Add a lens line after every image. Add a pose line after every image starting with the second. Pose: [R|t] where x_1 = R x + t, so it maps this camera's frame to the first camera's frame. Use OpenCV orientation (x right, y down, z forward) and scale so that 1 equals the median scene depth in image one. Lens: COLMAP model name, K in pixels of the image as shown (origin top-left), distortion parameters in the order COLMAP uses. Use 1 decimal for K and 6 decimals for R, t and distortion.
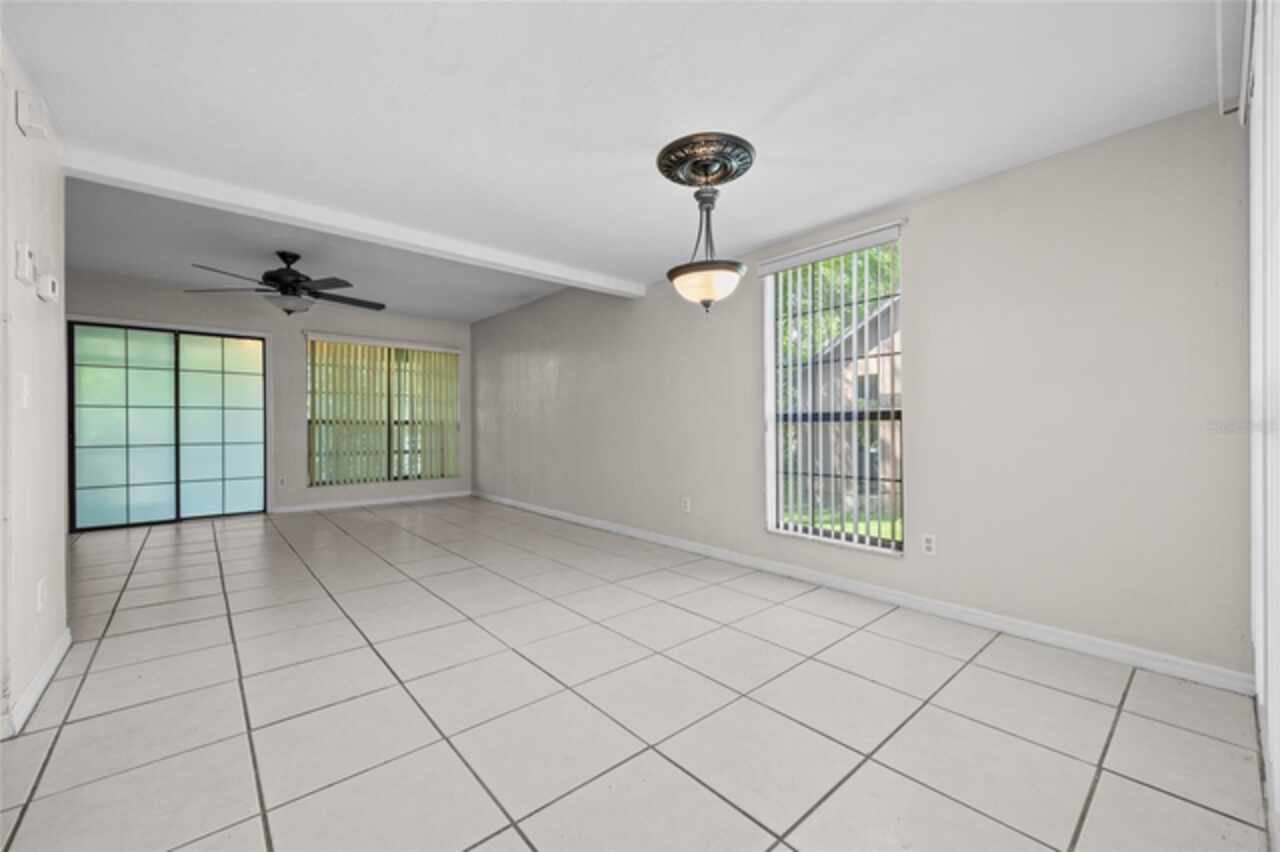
lens RADIAL K [[508.0, 0, 634.5], [0, 508.0, 430.4], [0, 0, 1]] dist [0.000440, -0.000236]
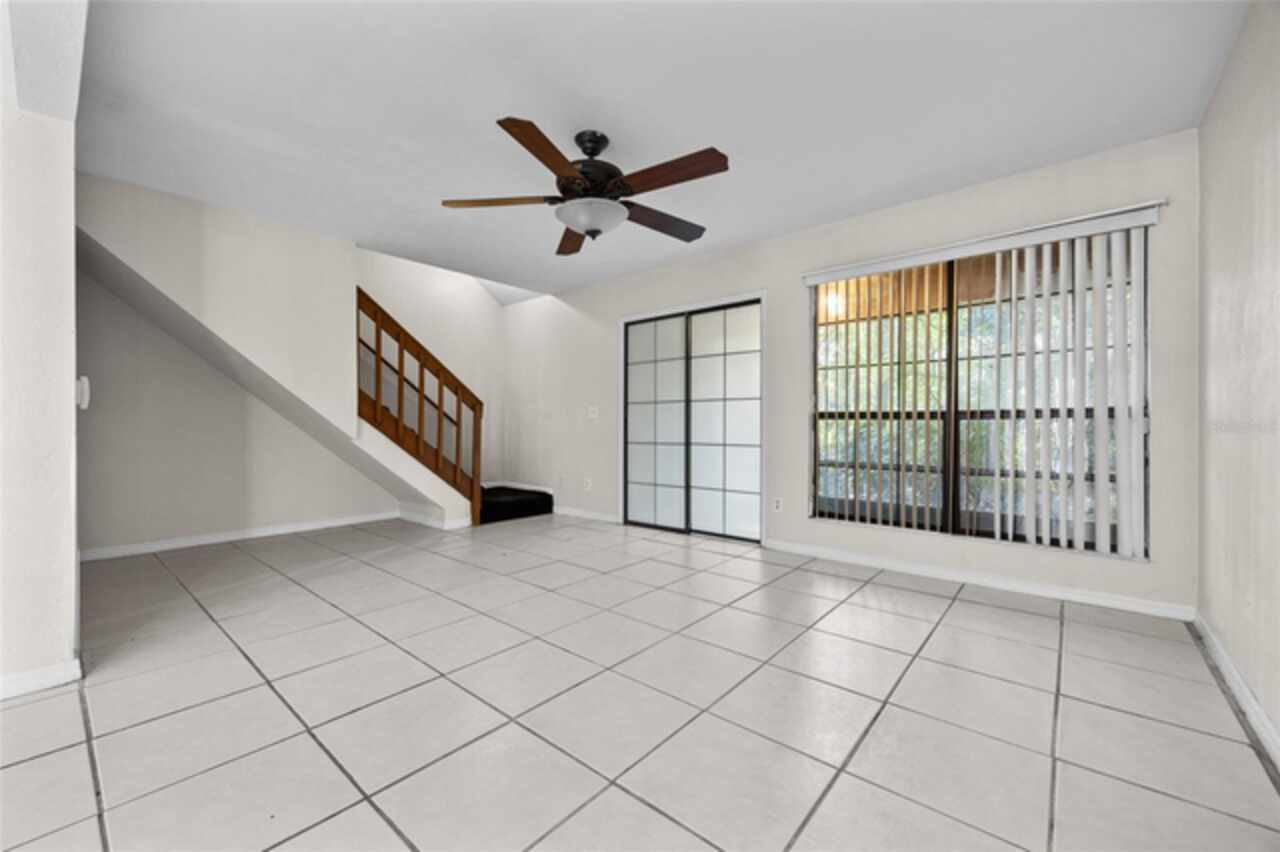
lens RADIAL K [[508.0, 0, 640.7], [0, 508.0, 425.8], [0, 0, 1]] dist [0.000440, -0.000236]
pose [[0.152550, 0.004604, -0.988285, -0.053189], [-0.003019, 0.999987, 0.004192, -0.005792], [0.988291, 0.002344, 0.152562, 0.753115]]
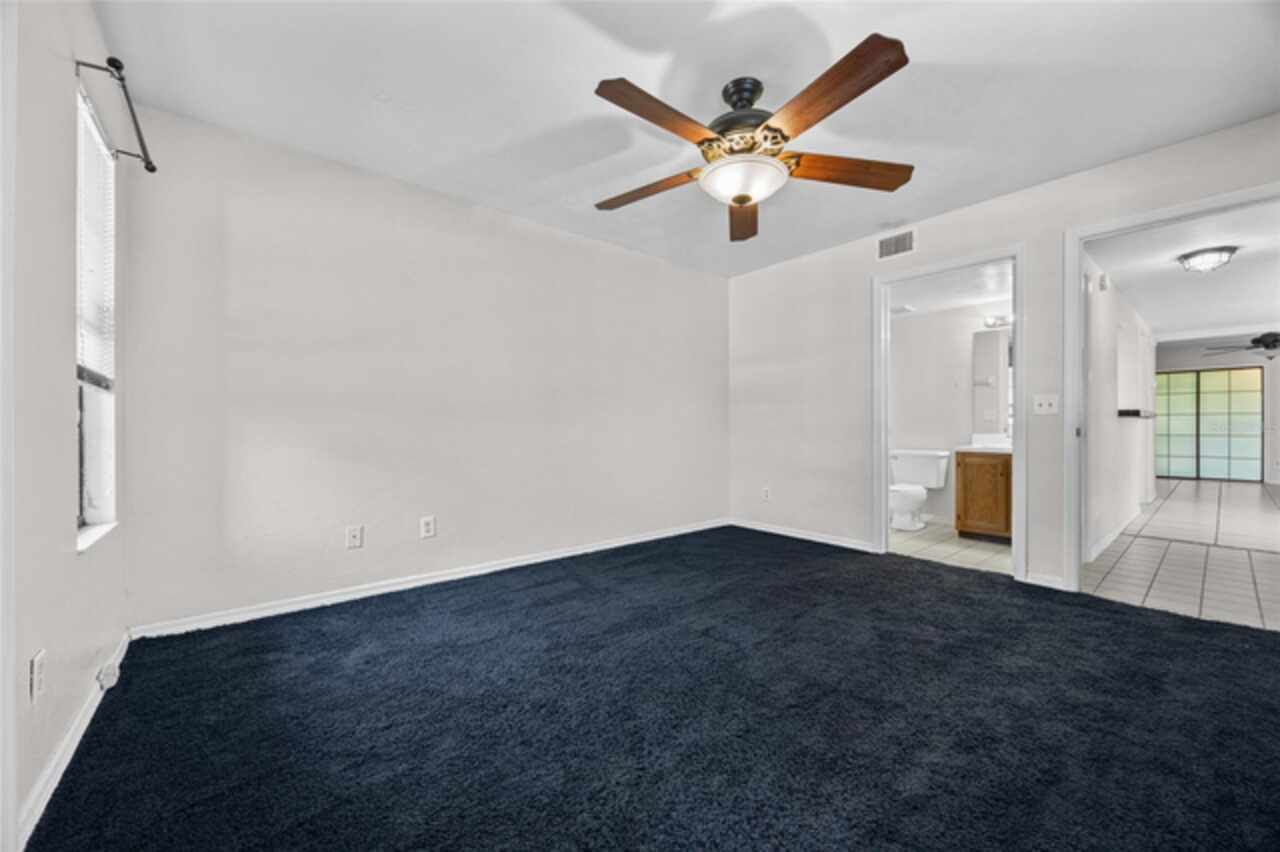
lens RADIAL K [[508.0, 0, 631.5], [0, 508.0, 427.1], [0, 0, 1]] dist [0.000440, -0.000236]
pose [[-0.004613, 0.000196, -0.999989, 0.823964], [-0.009583, 0.999954, 0.000240, 0.016129], [0.999943, 0.009584, -0.004610, -0.904443]]
